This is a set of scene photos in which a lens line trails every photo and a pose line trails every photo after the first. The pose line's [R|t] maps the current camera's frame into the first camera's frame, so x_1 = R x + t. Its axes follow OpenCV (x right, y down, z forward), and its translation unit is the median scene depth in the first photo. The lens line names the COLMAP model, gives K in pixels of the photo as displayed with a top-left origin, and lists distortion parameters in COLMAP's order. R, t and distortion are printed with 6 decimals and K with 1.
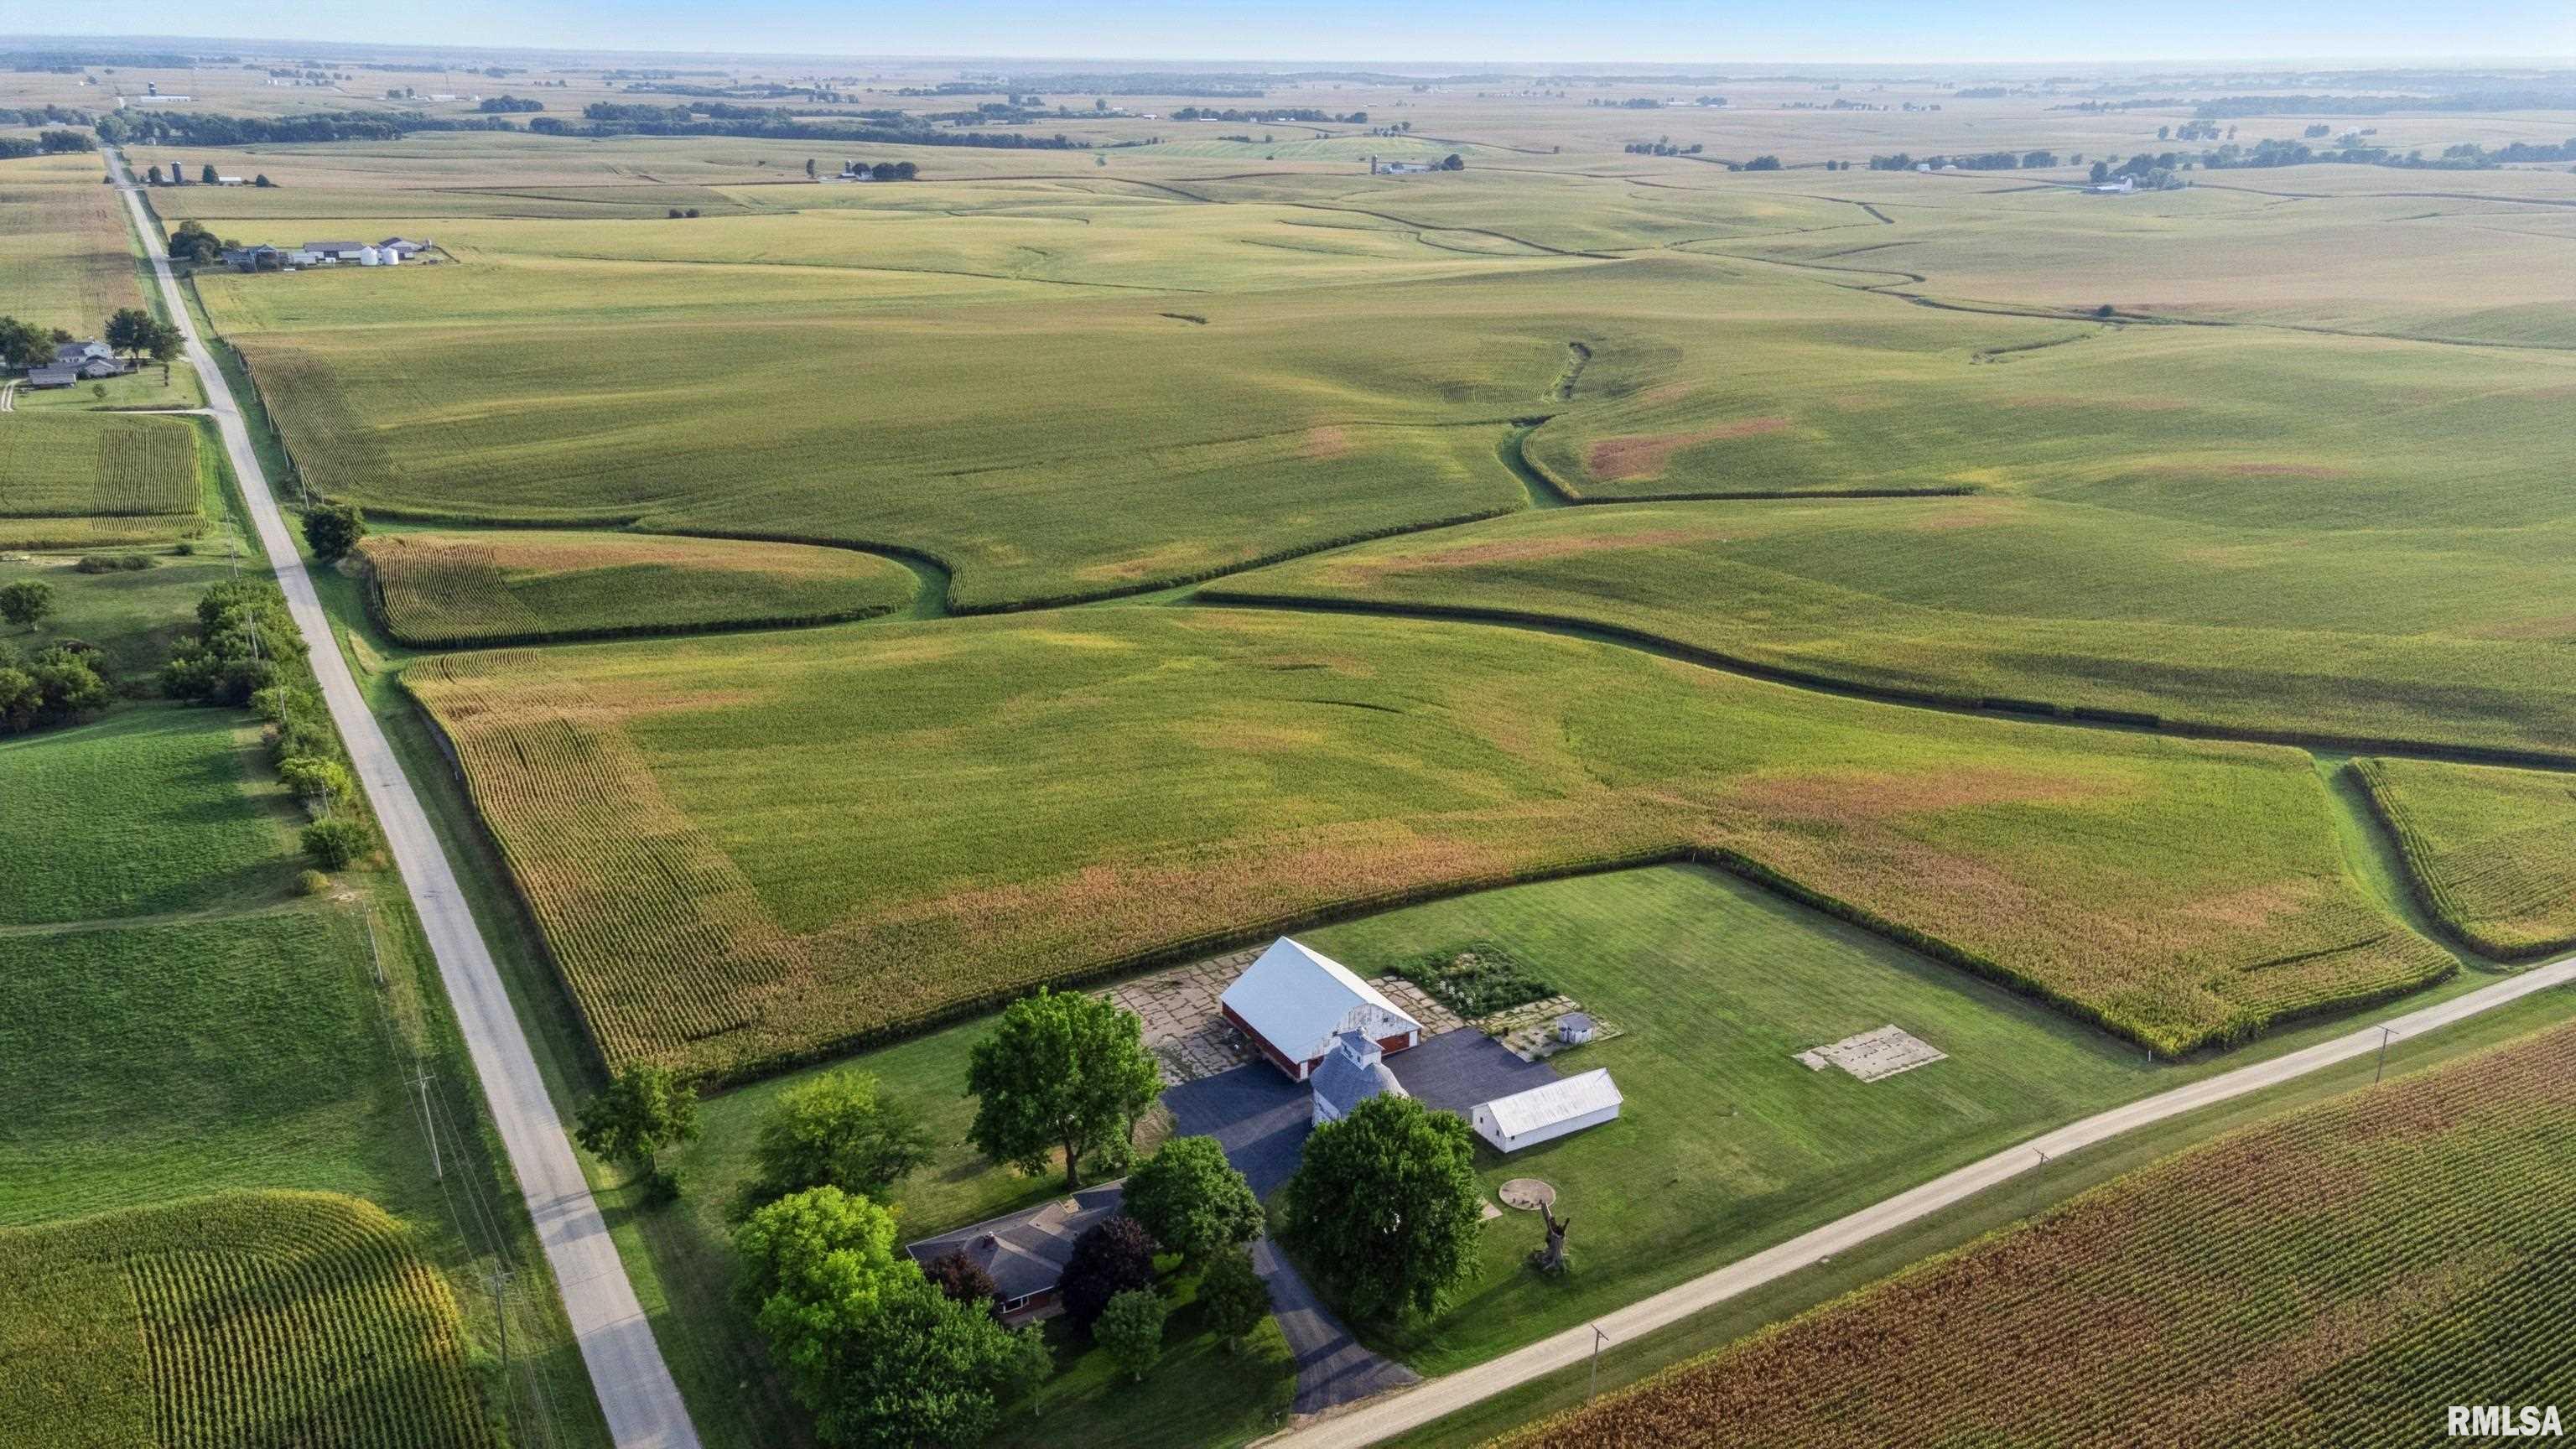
lens RADIAL K [[1941.4, 0, 1295.5], [0, 1941.4, 711.8], [0, 0, 1]] dist [0.014096, 0.112037]
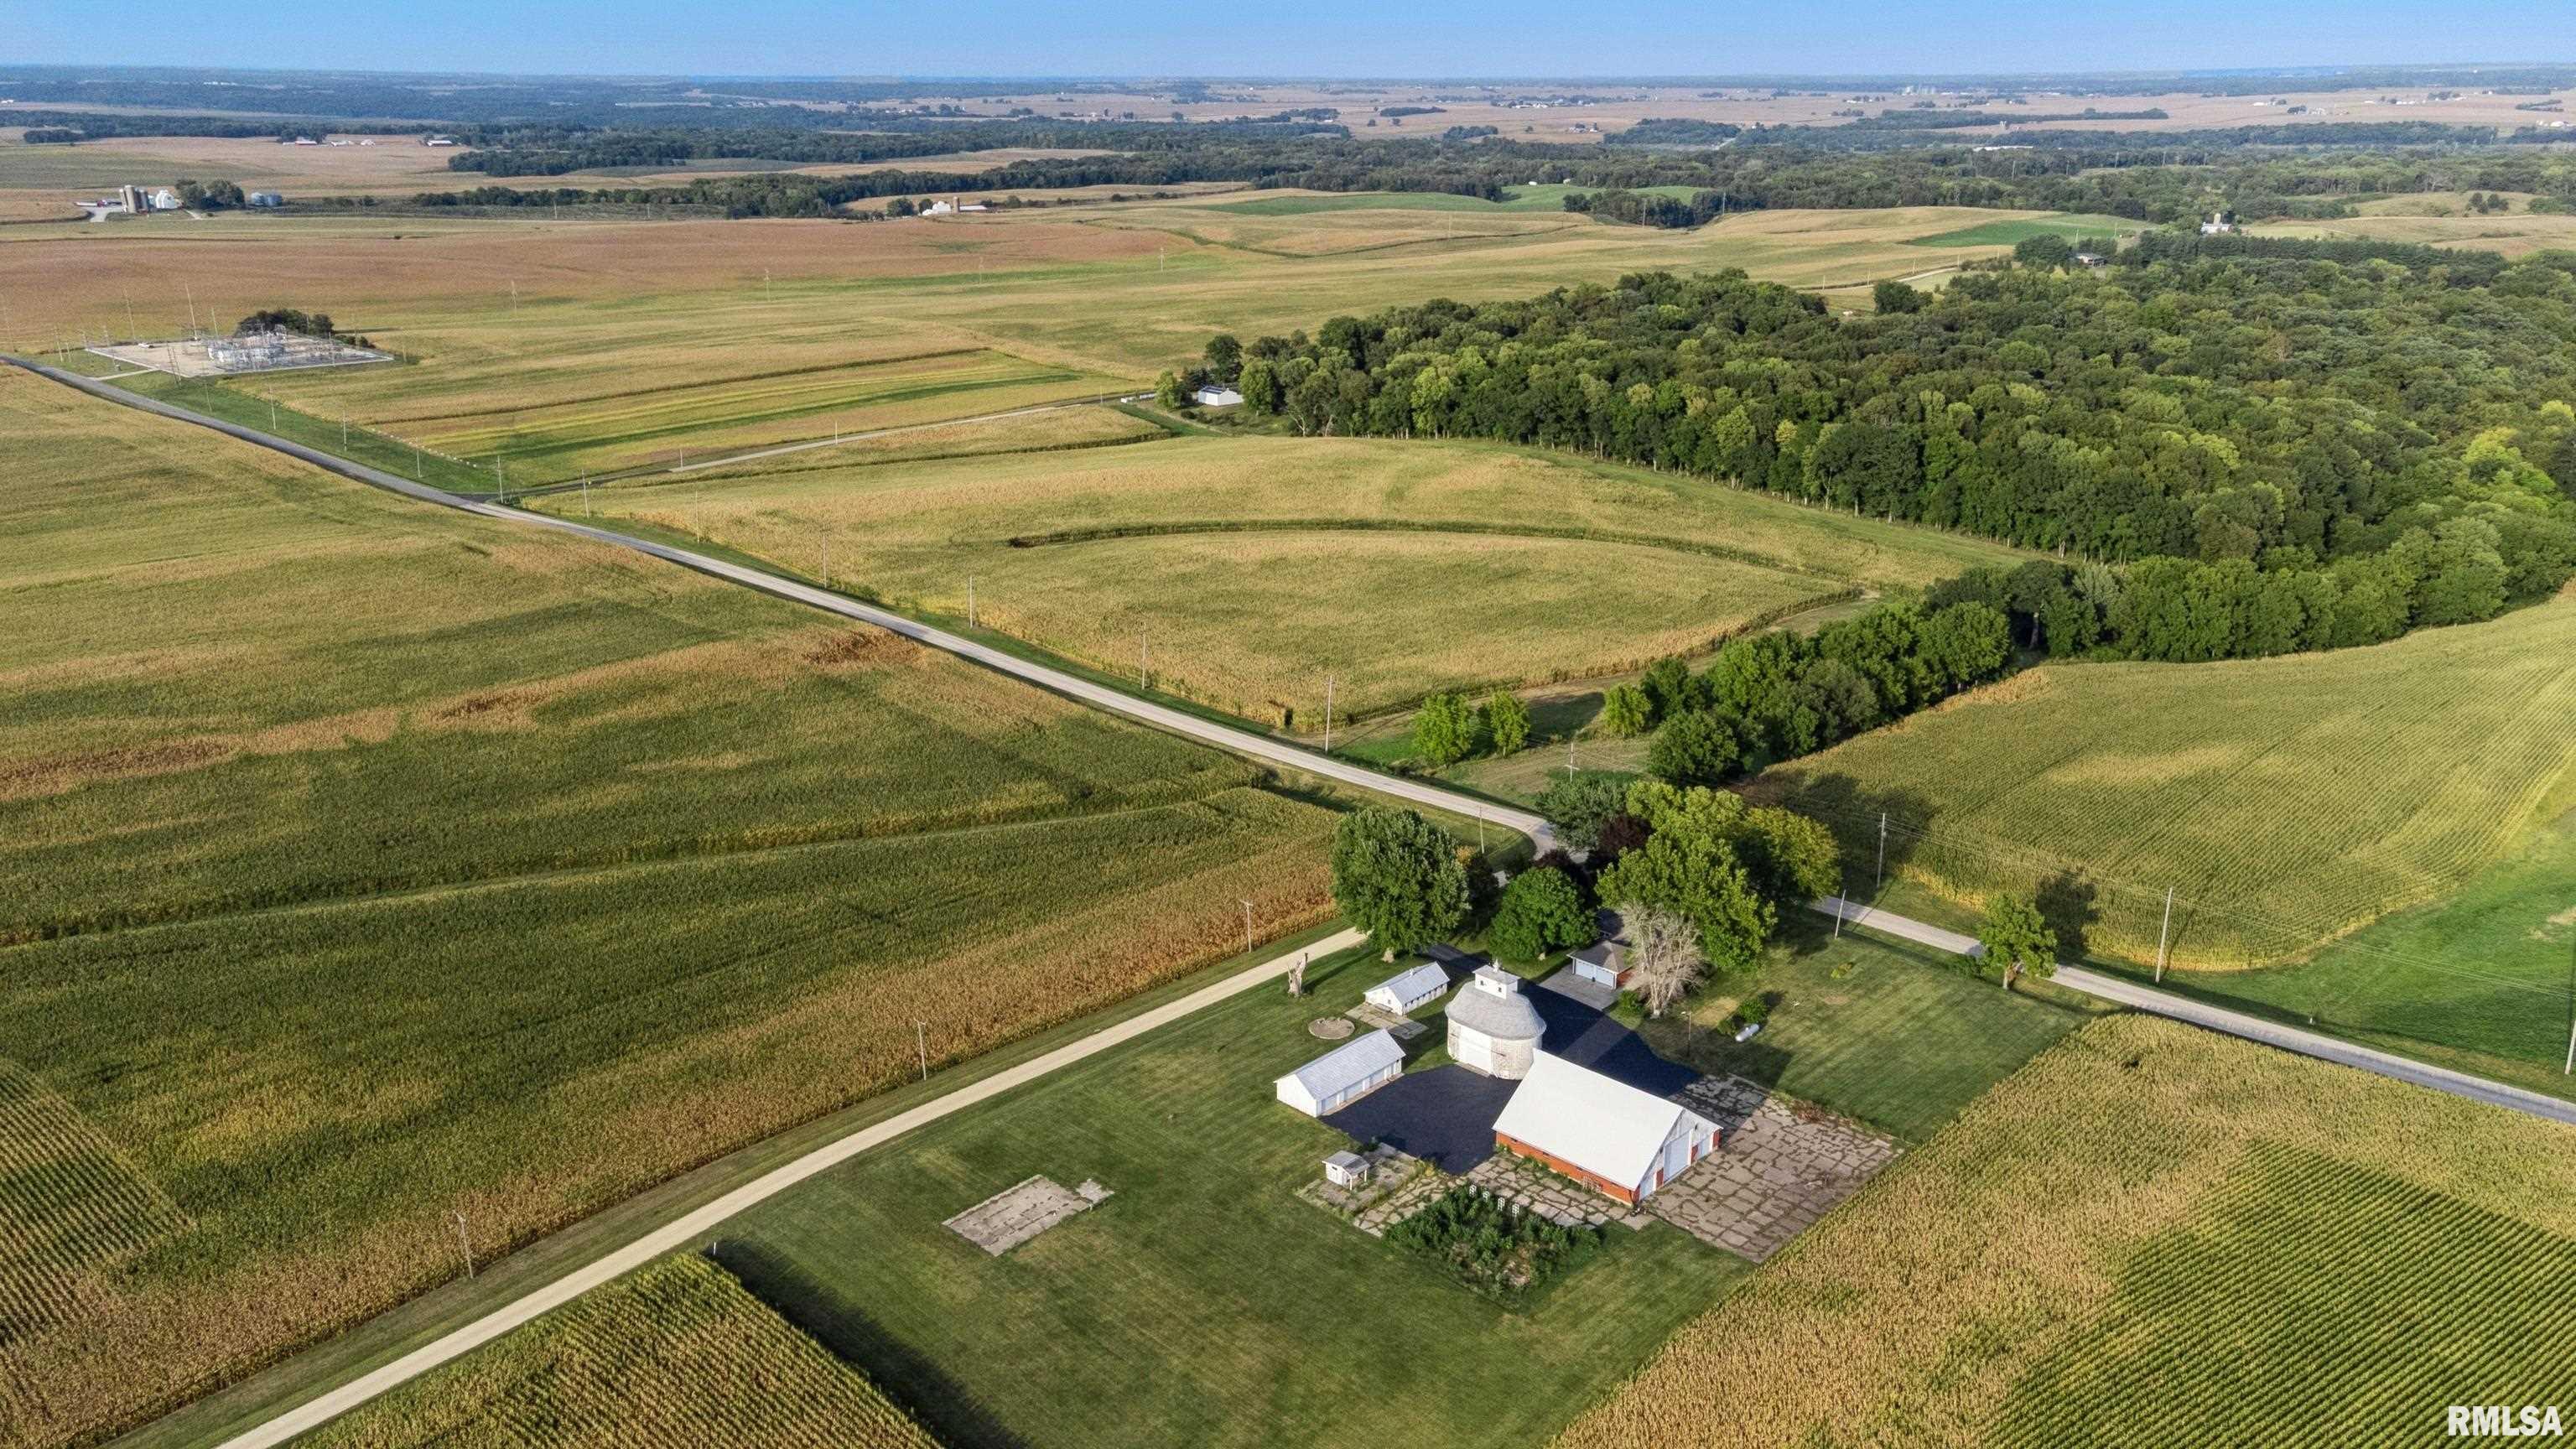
lens RADIAL K [[1966.9, 0, 1288.0], [0, 1966.9, 724.5], [0, 0, 1]] dist [0.014370, 0.107769]
pose [[-0.958398, 0.081324, -0.273606, 0.406623], [-0.100078, 0.801966, 0.588927, -0.547563], [0.267316, 0.591808, -0.760464, 1.574628]]
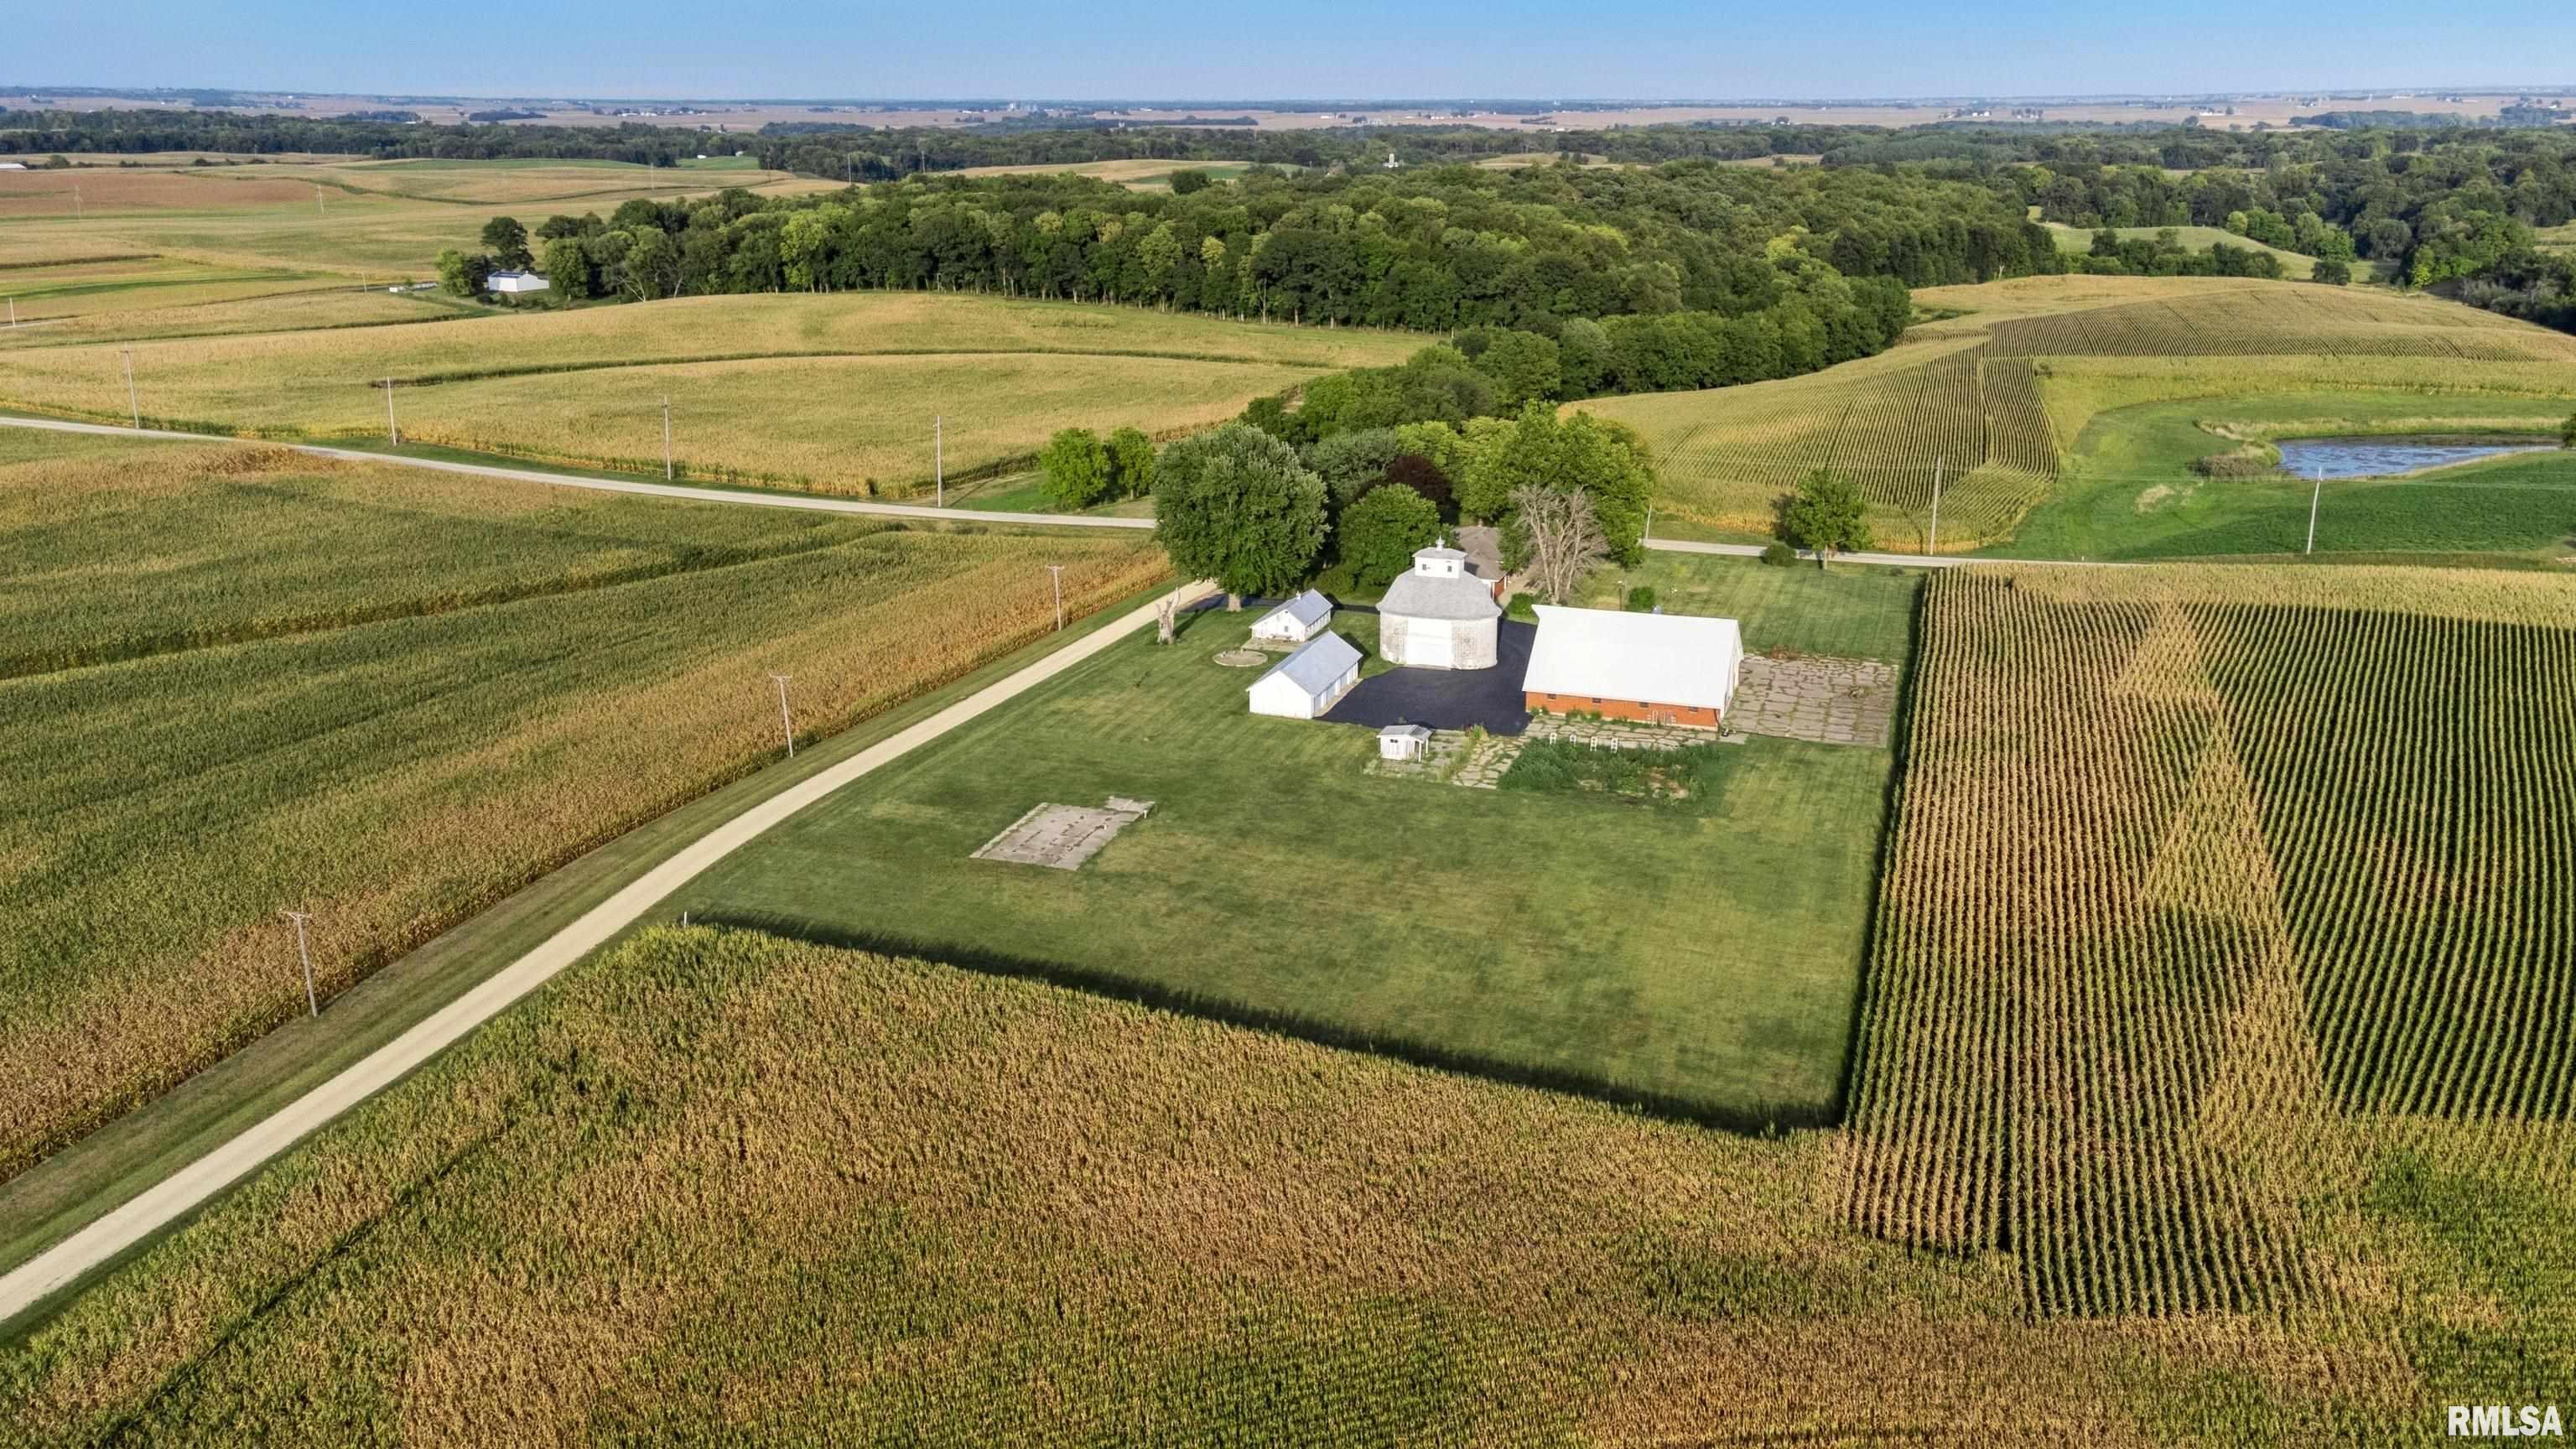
lens RADIAL K [[1997.3, 0, 1288.0], [0, 1997.3, 724.5], [0, 0, 1]] dist [0.006856, 0.125494]
pose [[-0.754226, 0.188848, -0.628871, 0.661840], [-0.217655, 0.831694, 0.510795, -0.226194], [0.619491, 0.522132, -0.586182, 1.421424]]
